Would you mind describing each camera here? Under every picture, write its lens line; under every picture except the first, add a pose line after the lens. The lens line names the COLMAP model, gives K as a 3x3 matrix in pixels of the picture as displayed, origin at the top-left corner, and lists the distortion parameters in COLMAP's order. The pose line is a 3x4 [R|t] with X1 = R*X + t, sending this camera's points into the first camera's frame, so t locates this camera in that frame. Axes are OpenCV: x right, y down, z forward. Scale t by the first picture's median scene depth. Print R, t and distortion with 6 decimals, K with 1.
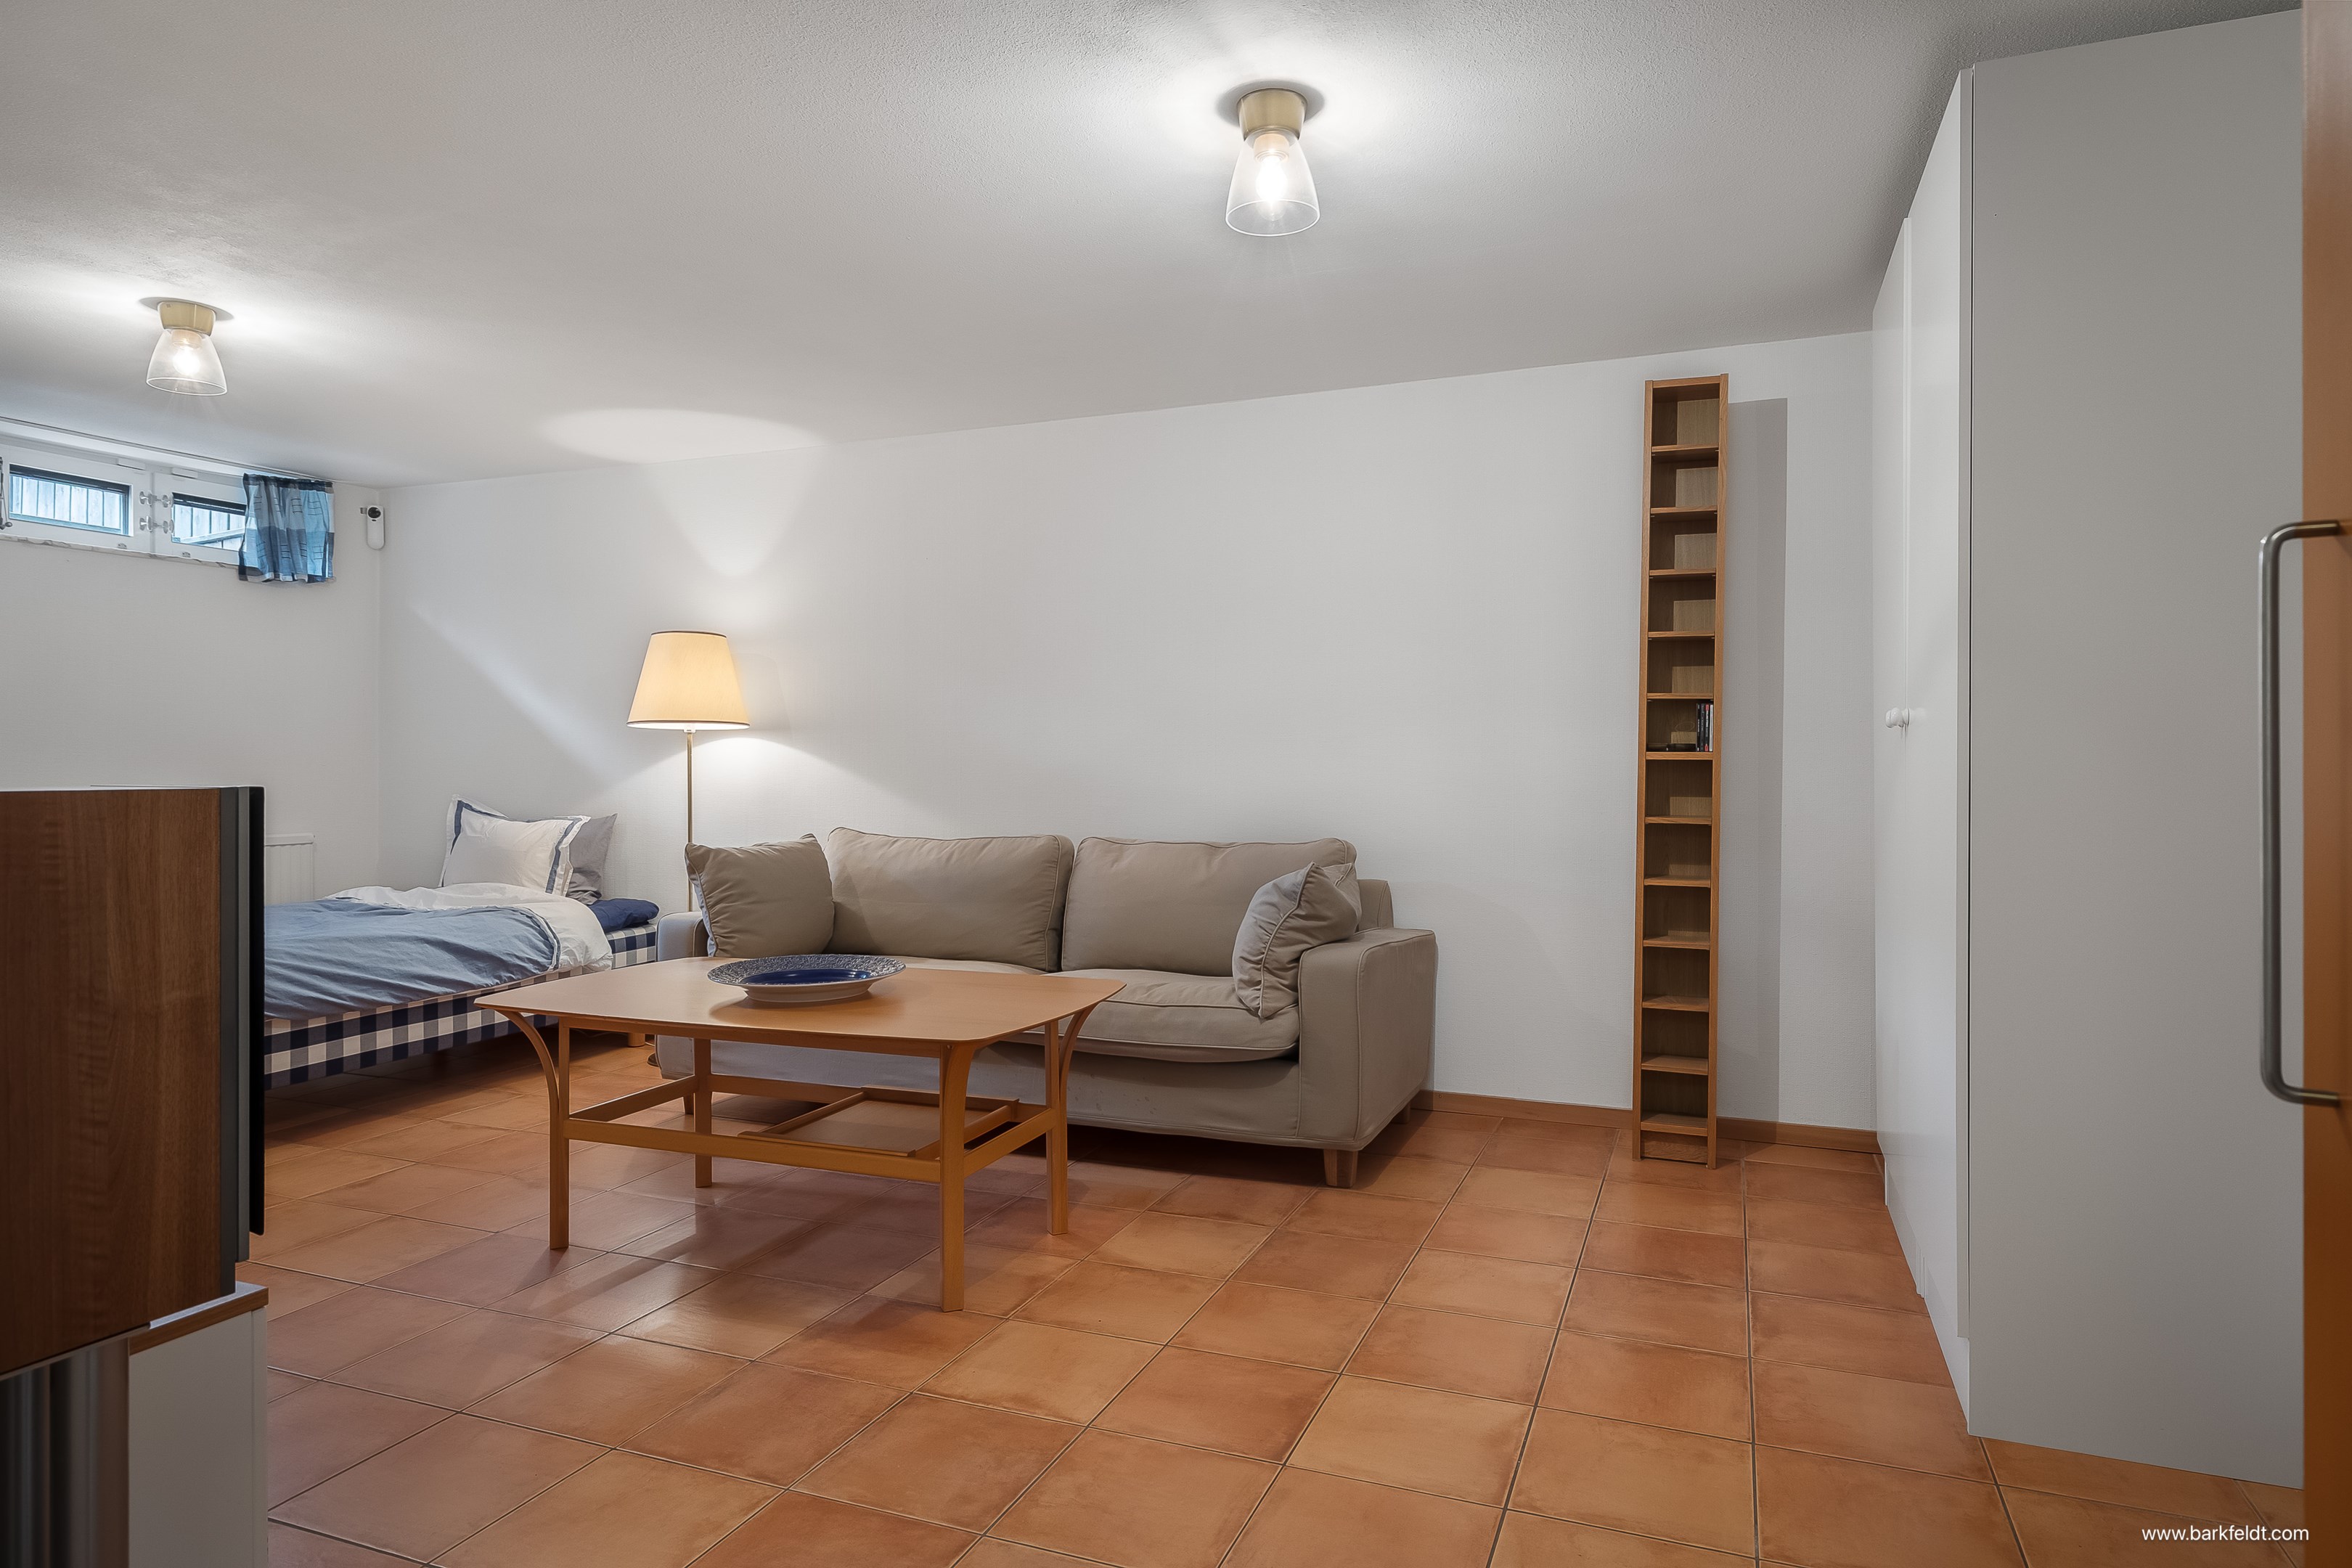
lens RADIAL K [[1351.6, 0, 1179.7], [0, 1351.6, 774.9], [0, 0, 1]] dist [-0.005317, -0.000071]
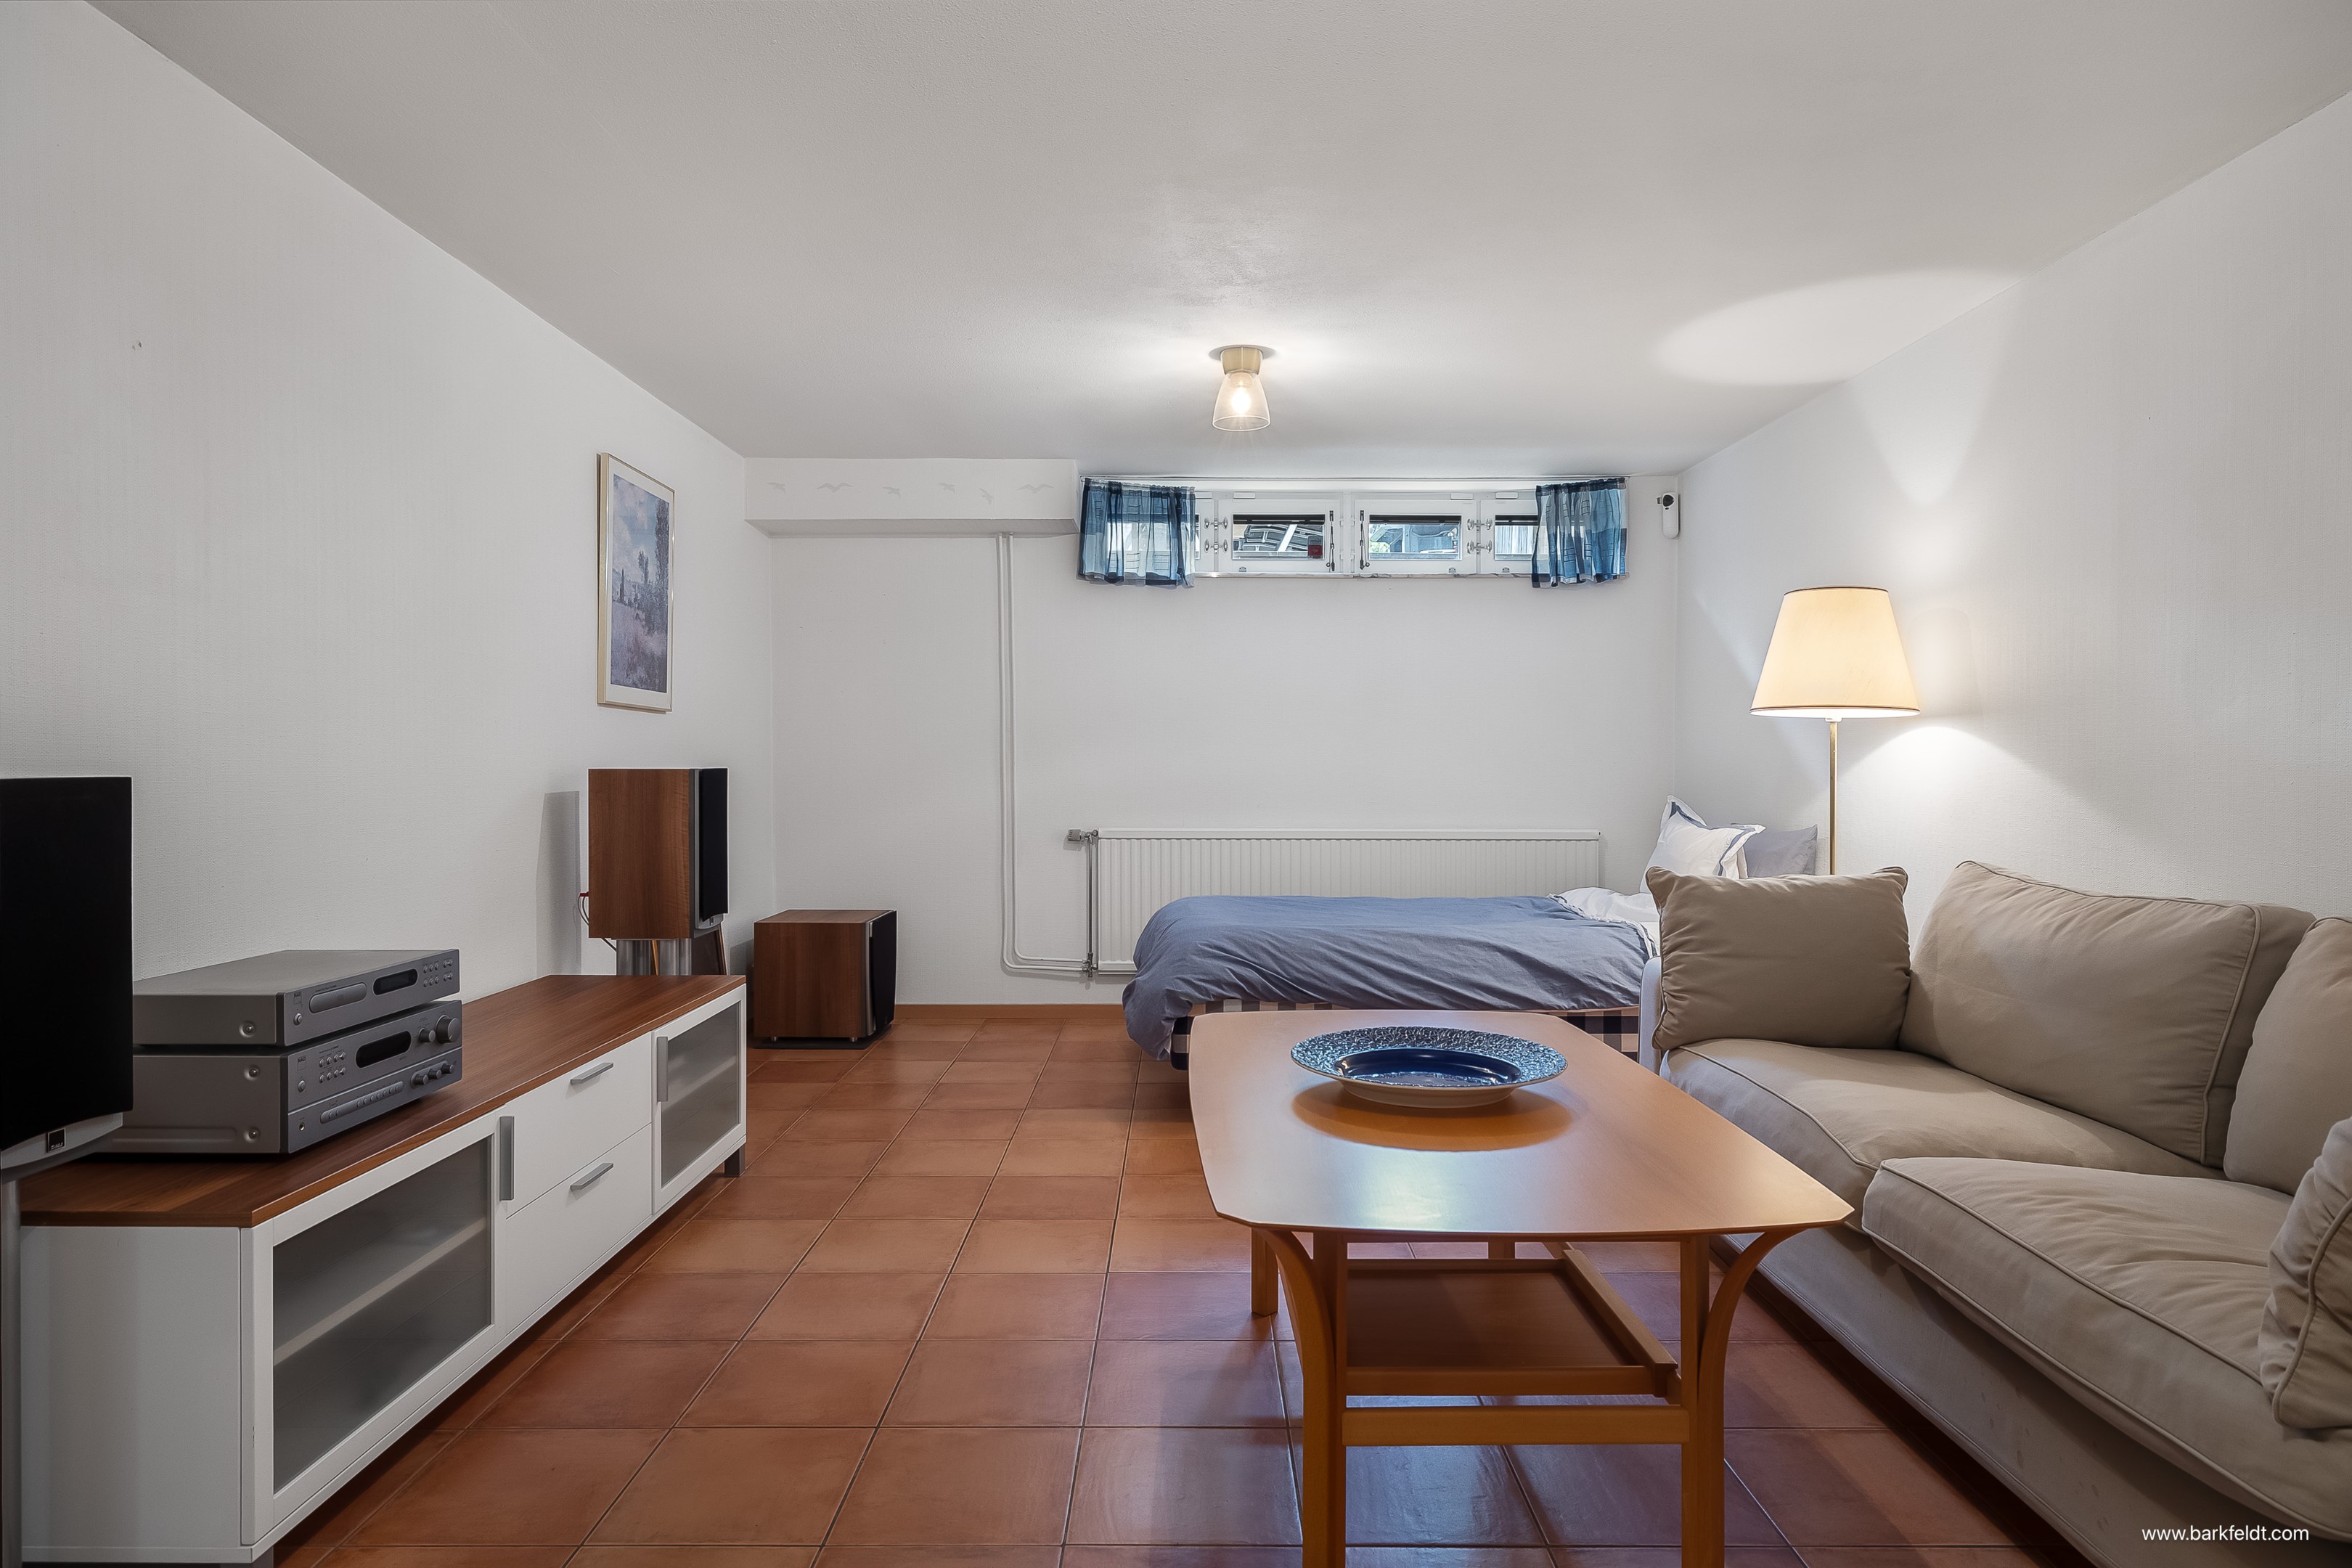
lens RADIAL K [[1351.6, 0, 1176.3], [0, 1351.6, 775.6], [0, 0, 1]] dist [-0.005317, -0.000071]
pose [[0.370118, 0.013258, -0.928890, 0.220966], [-0.011878, 0.999884, 0.009539, -0.004459], [0.928909, 0.007503, 0.370233, 0.414974]]
